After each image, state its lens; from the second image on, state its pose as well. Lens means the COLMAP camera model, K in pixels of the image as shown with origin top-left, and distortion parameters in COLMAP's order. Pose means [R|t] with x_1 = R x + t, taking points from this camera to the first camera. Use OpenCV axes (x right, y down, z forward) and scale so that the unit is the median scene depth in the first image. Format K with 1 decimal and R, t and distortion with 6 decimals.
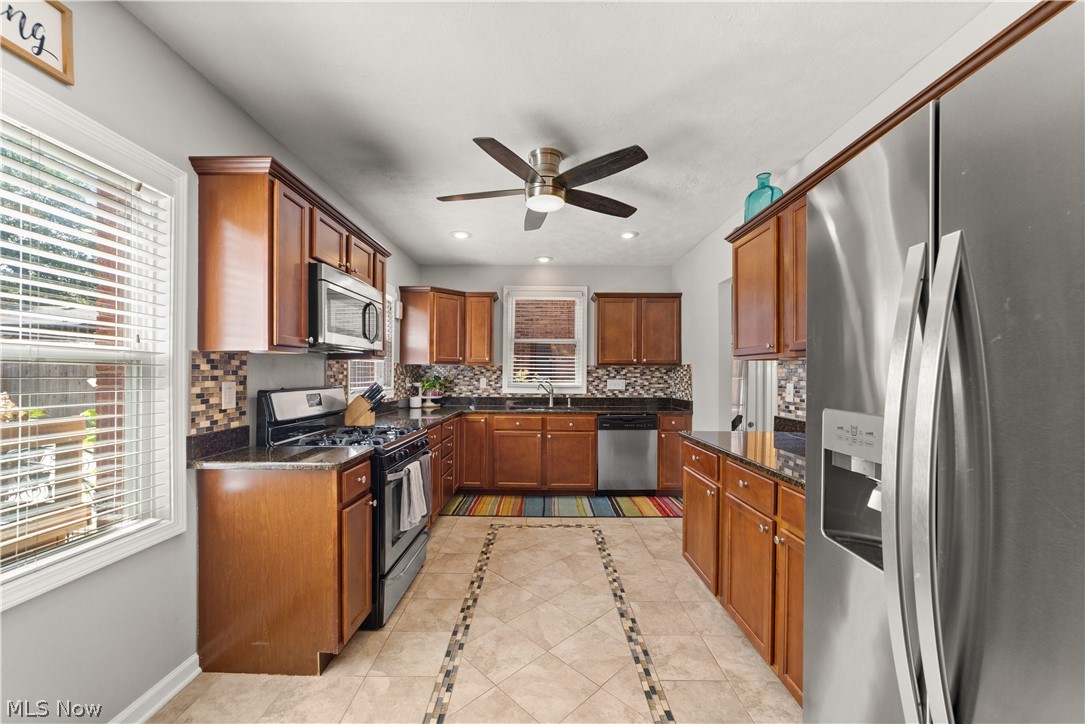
lens RADIAL K [[420.8, 0, 539.8], [0, 420.8, 374.3], [0, 0, 1]] dist [-0.002448, 0.000496]
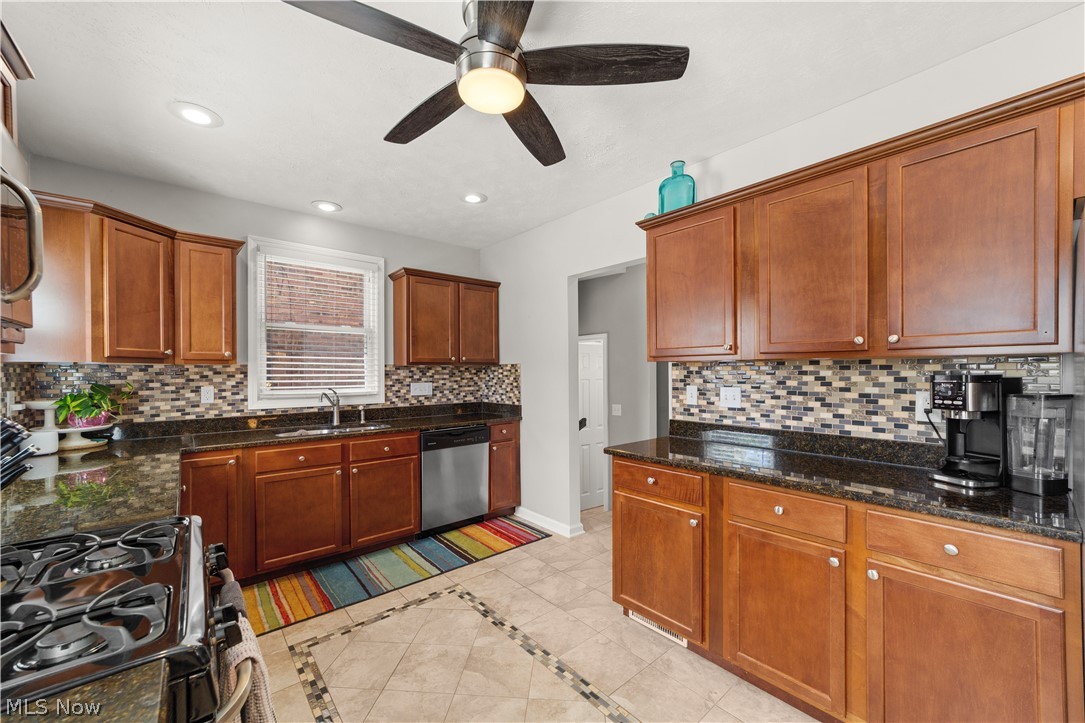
lens RADIAL K [[420.8, 0, 539.8], [0, 420.8, 373.8], [0, 0, 1]] dist [-0.002448, 0.000496]
pose [[0.757979, -0.012738, 0.652155, -0.185922], [0.008589, 0.999918, 0.009548, -0.010888], [-0.652223, -0.001635, 0.758026, 0.292702]]
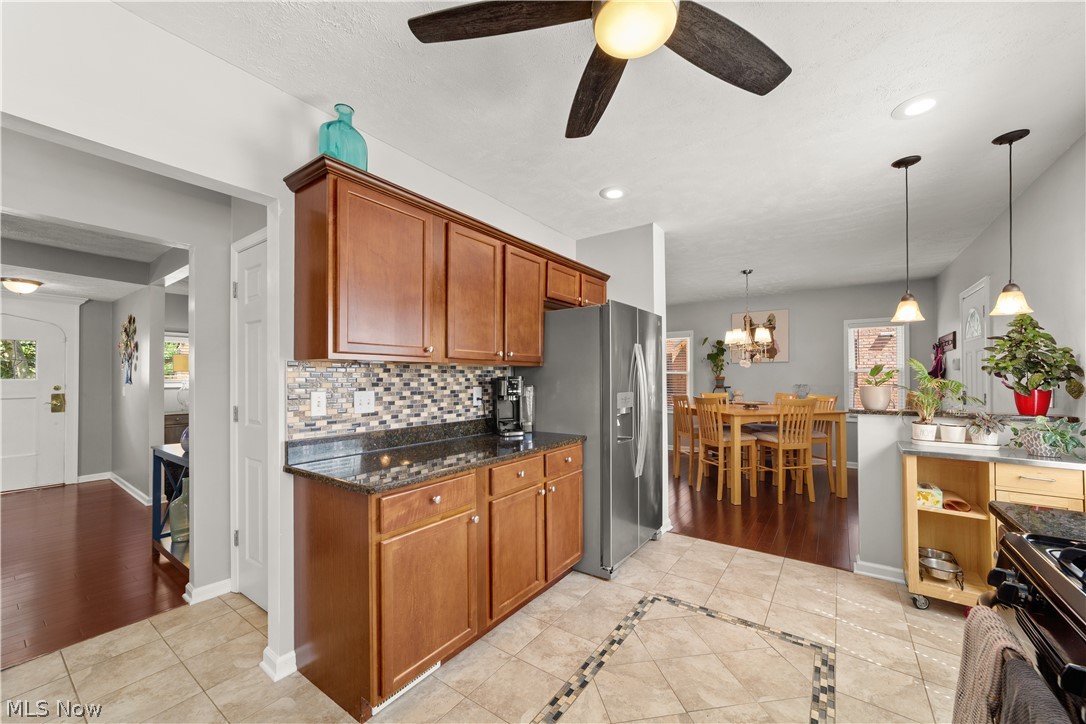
lens RADIAL K [[421.2, 0, 540.3], [0, 421.2, 374.3], [0, 0, 1]] dist [-0.002448, 0.000496]
pose [[-0.815957, -0.002255, 0.578108, -0.101398], [-0.003364, 0.999994, -0.000847, -0.006333], [-0.578103, -0.002636, -0.815960, 0.830536]]
